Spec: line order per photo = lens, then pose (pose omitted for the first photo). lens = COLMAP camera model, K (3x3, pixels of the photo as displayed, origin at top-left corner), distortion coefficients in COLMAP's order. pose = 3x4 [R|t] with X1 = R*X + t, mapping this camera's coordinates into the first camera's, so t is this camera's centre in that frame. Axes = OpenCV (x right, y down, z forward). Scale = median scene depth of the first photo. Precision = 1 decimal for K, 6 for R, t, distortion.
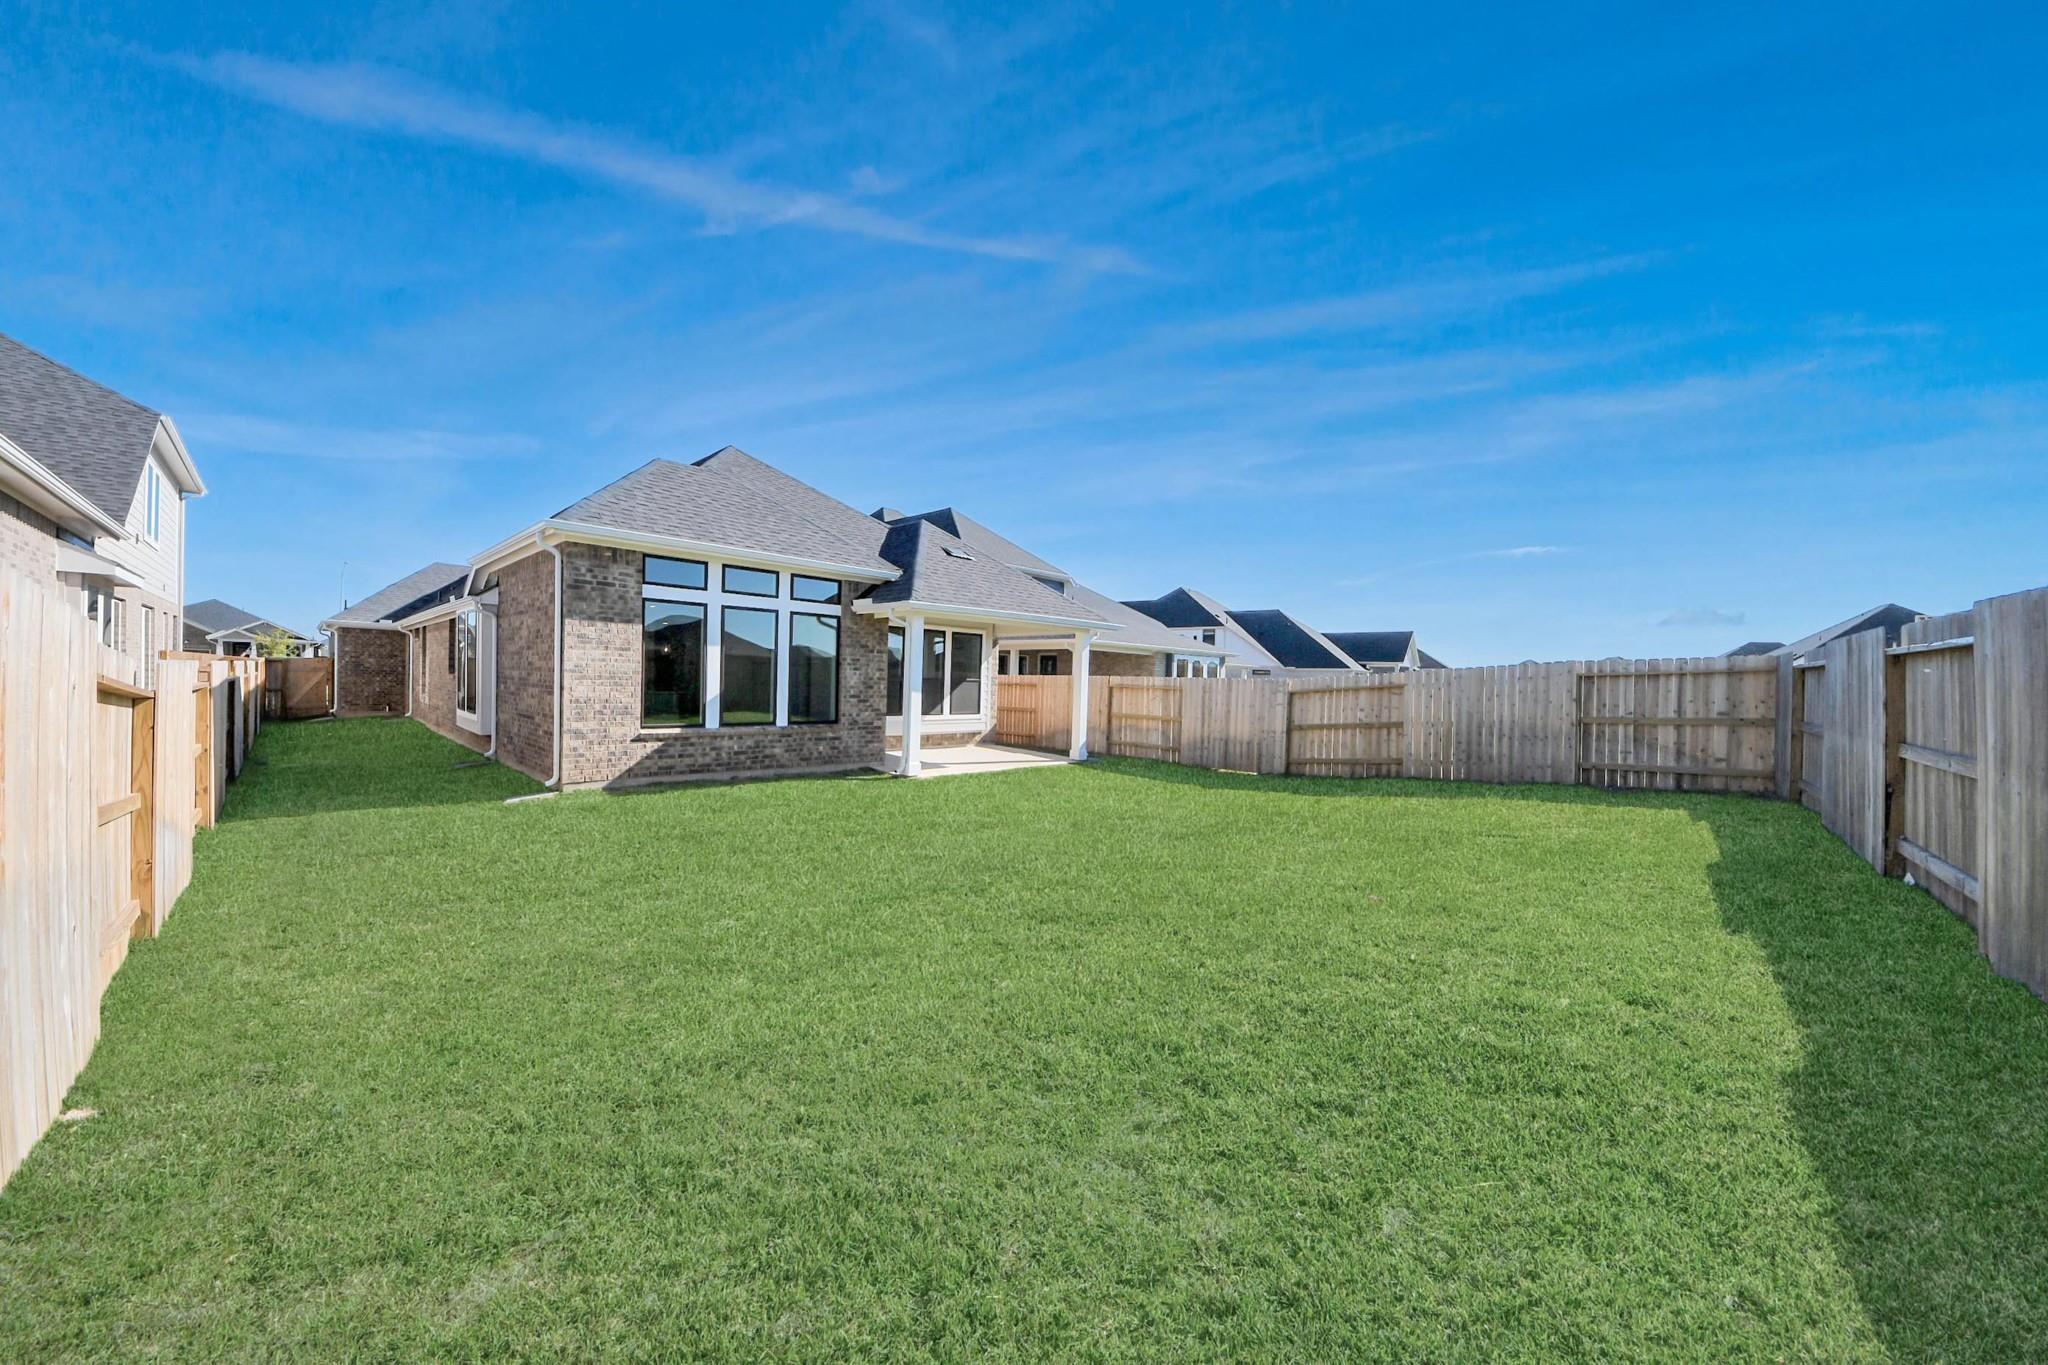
lens RADIAL K [[742.4, 0, 1028.9], [0, 742.4, 691.9], [0, 0, 1]] dist [0.008869, -0.017618]
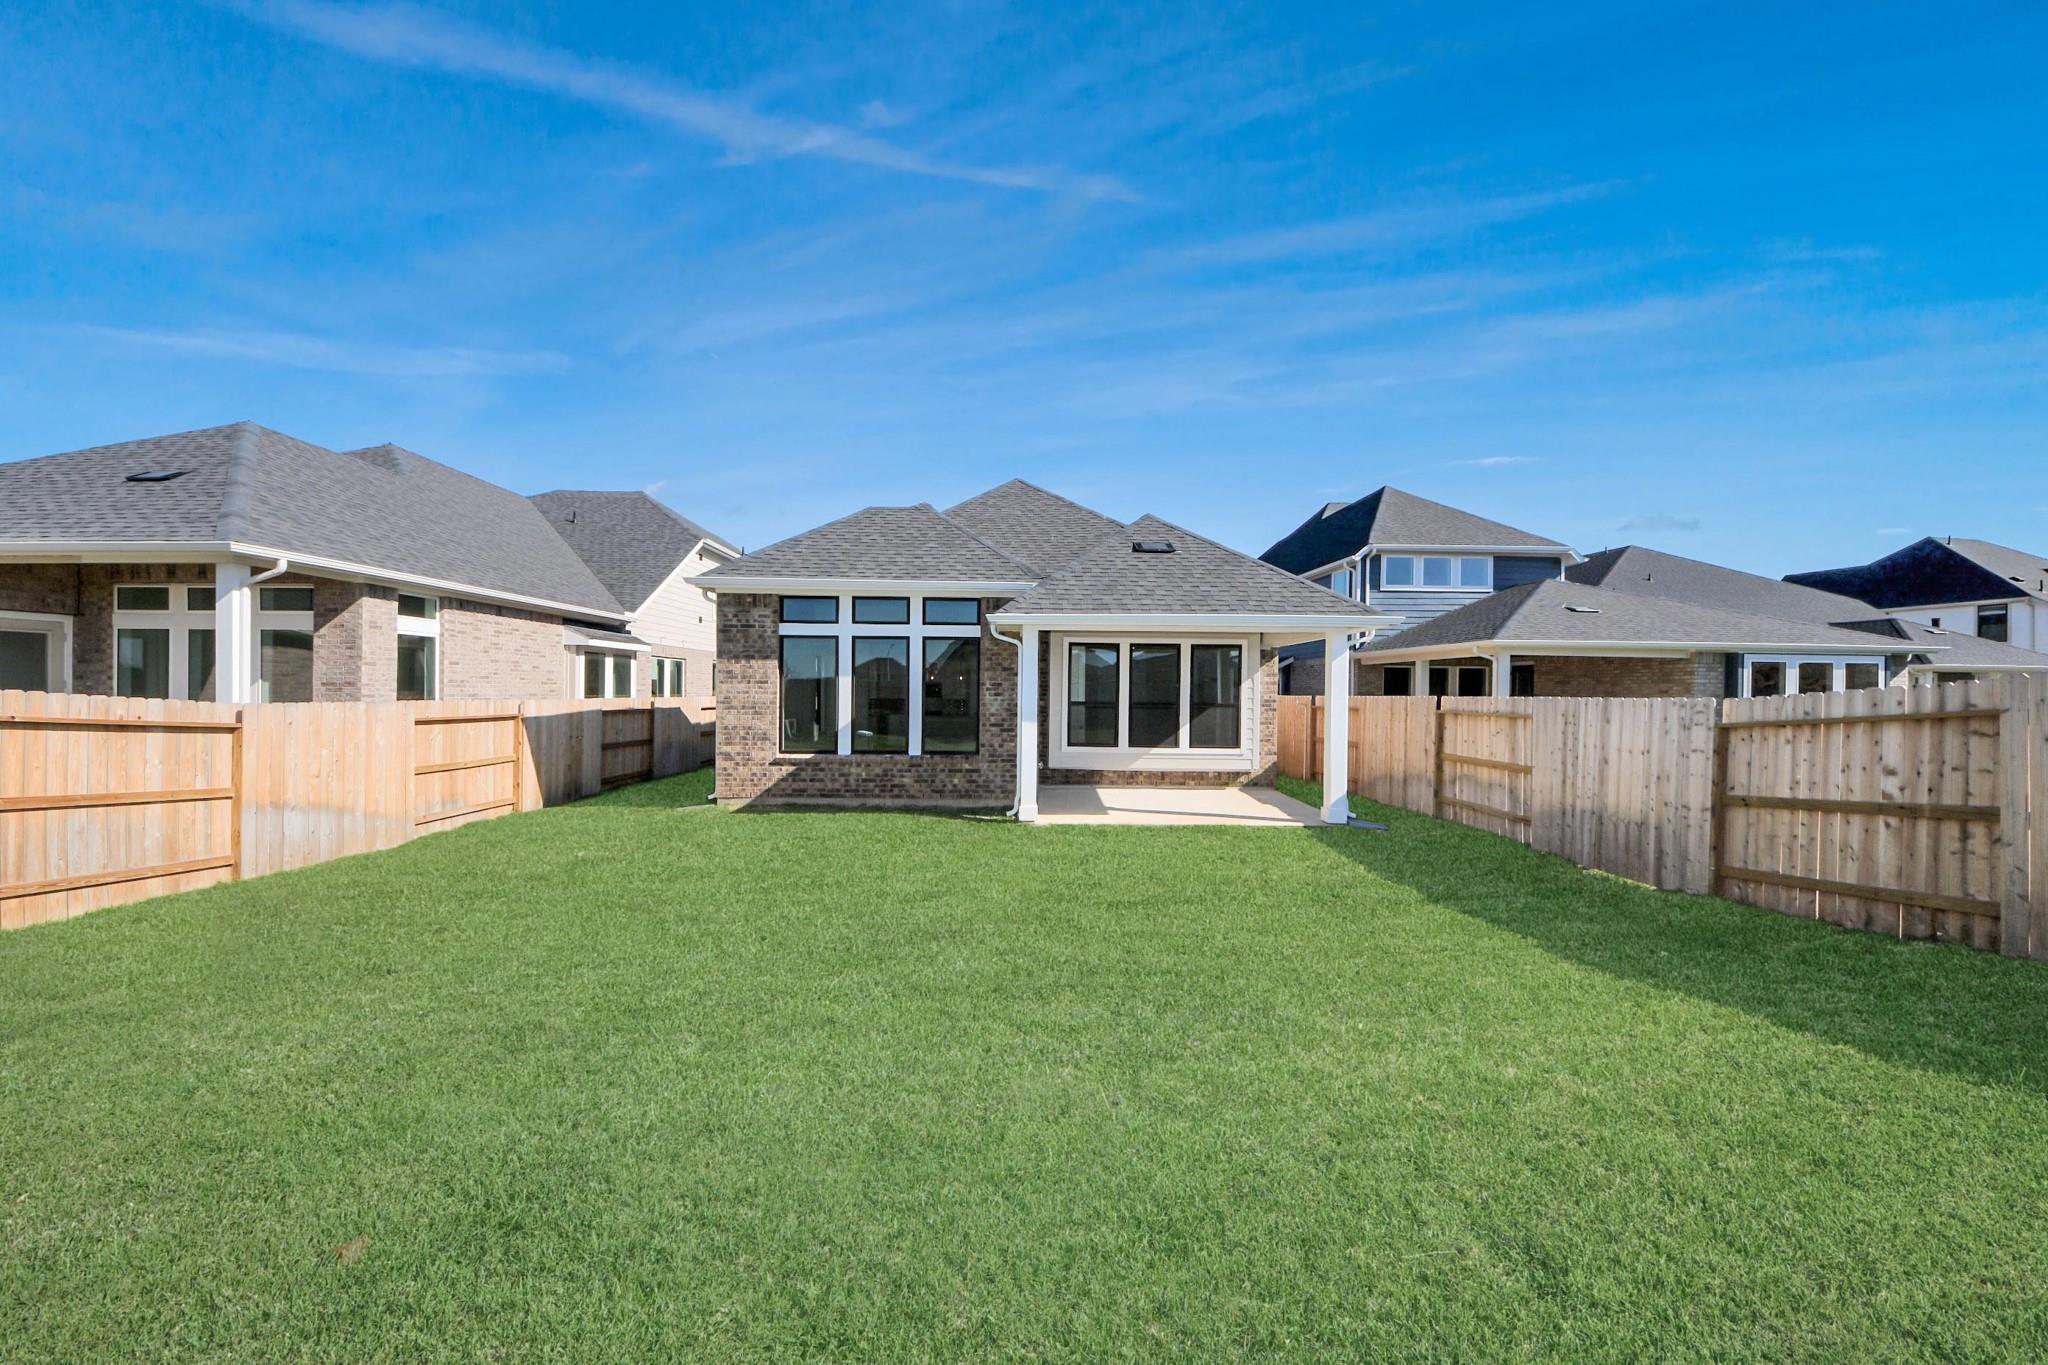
lens RADIAL K [[742.4, 0, 1028.9], [0, 742.4, 691.9], [0, 0, 1]] dist [0.008869, -0.017618]
pose [[0.698210, -0.019688, -0.715622, 0.426990], [-0.000713, 0.999602, -0.028196, -0.008720], [0.715893, 0.020197, 0.697918, 0.394621]]
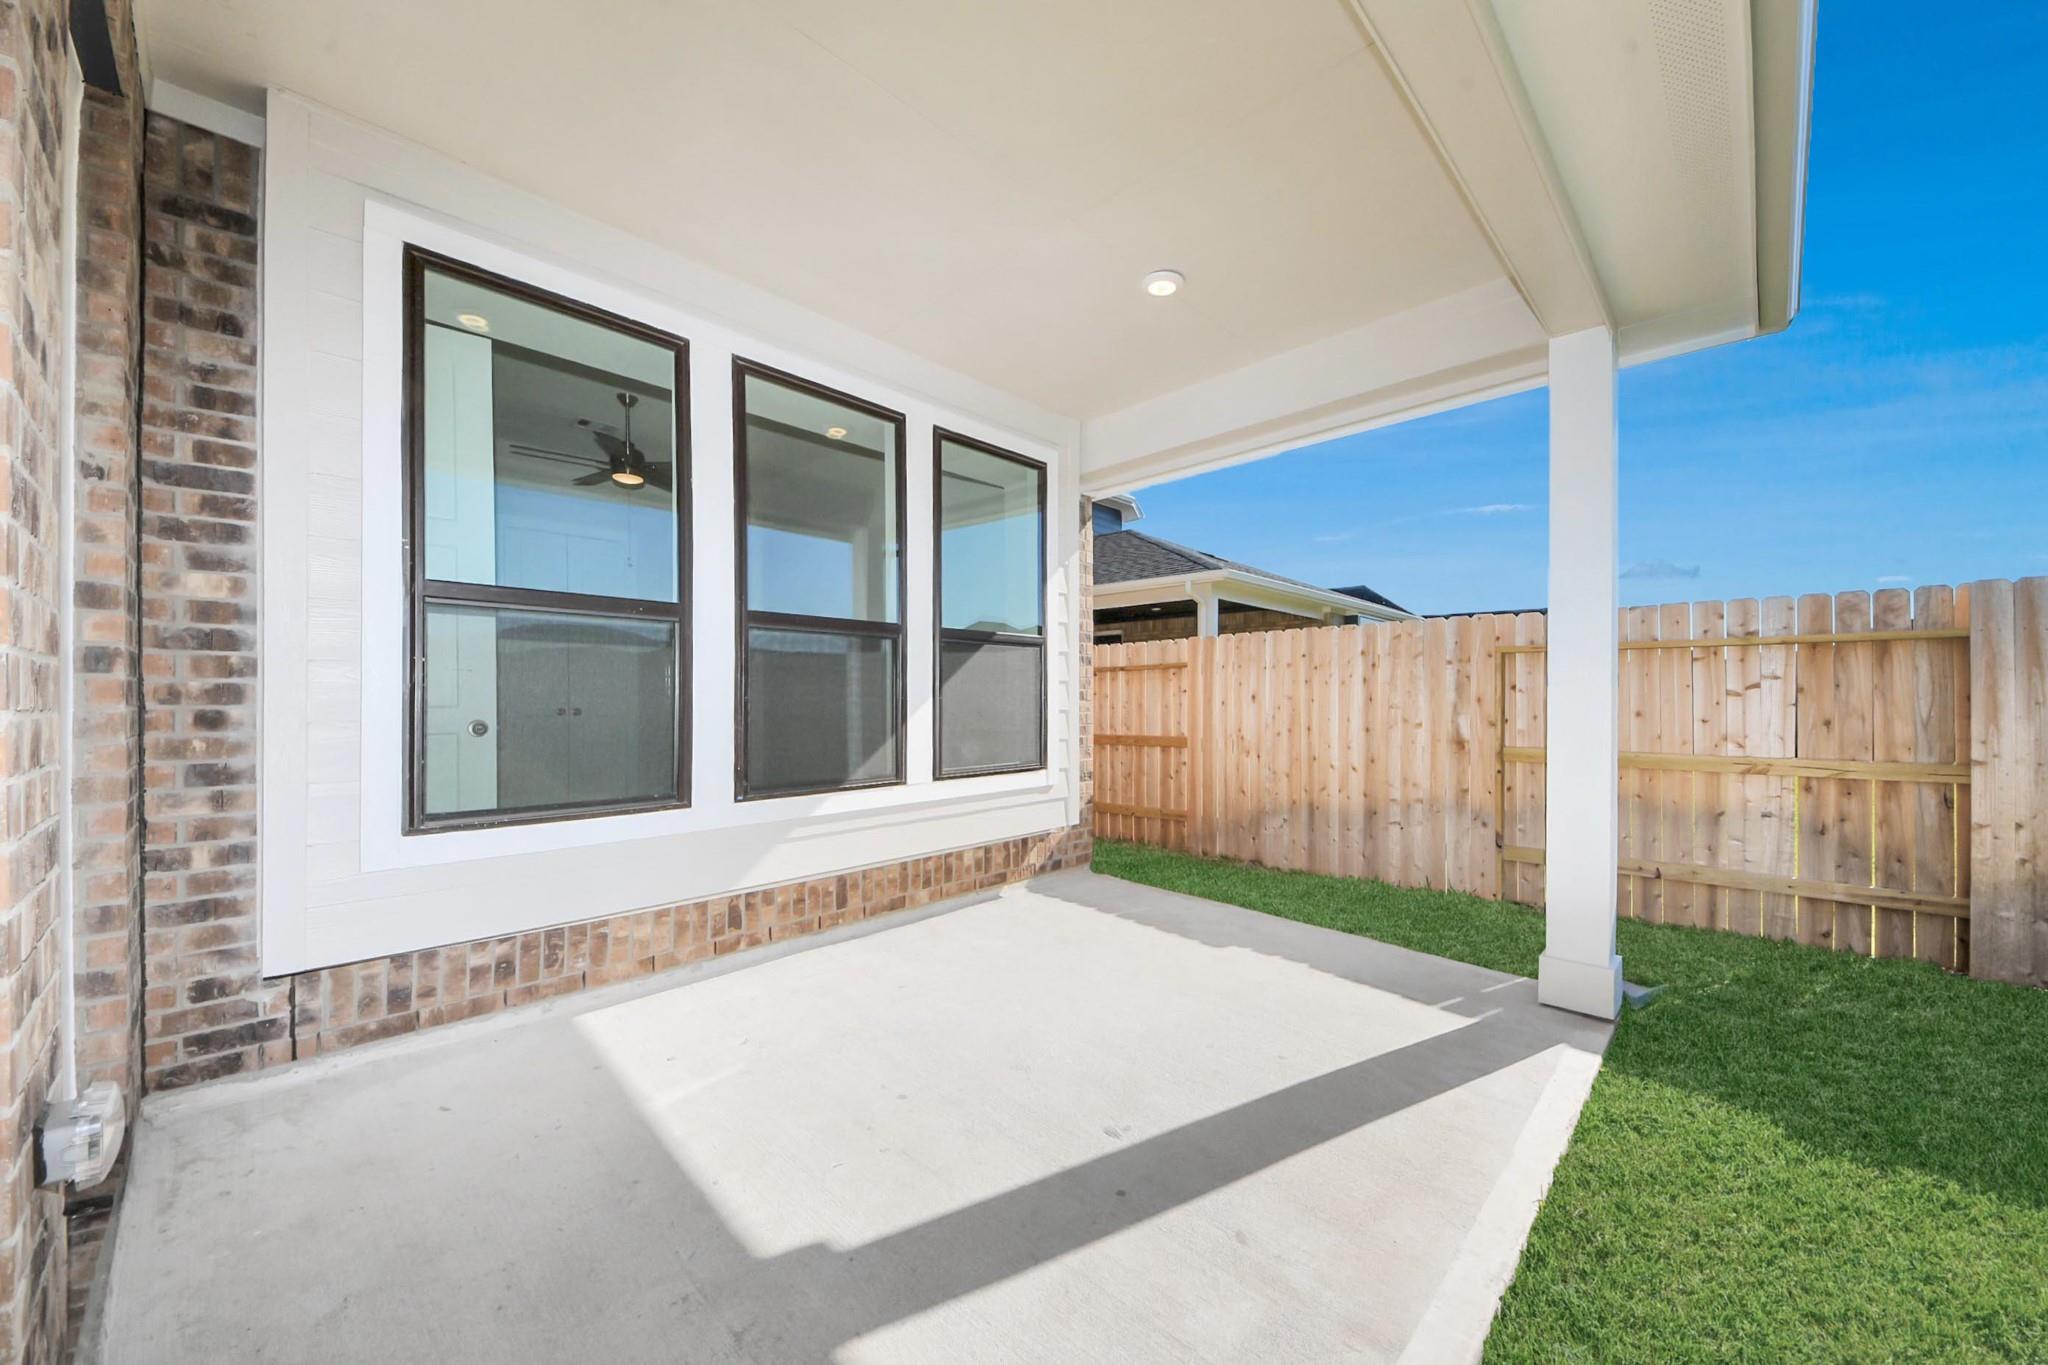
lens RADIAL K [[742.4, 0, 1028.9], [0, 742.4, 691.9], [0, 0, 1]] dist [0.008869, -0.017618]
pose [[0.999297, -0.033495, -0.016853, -0.105188], [0.032983, 0.999012, -0.029797, 0.012887], [0.017834, 0.029220, 0.999414, 0.963941]]
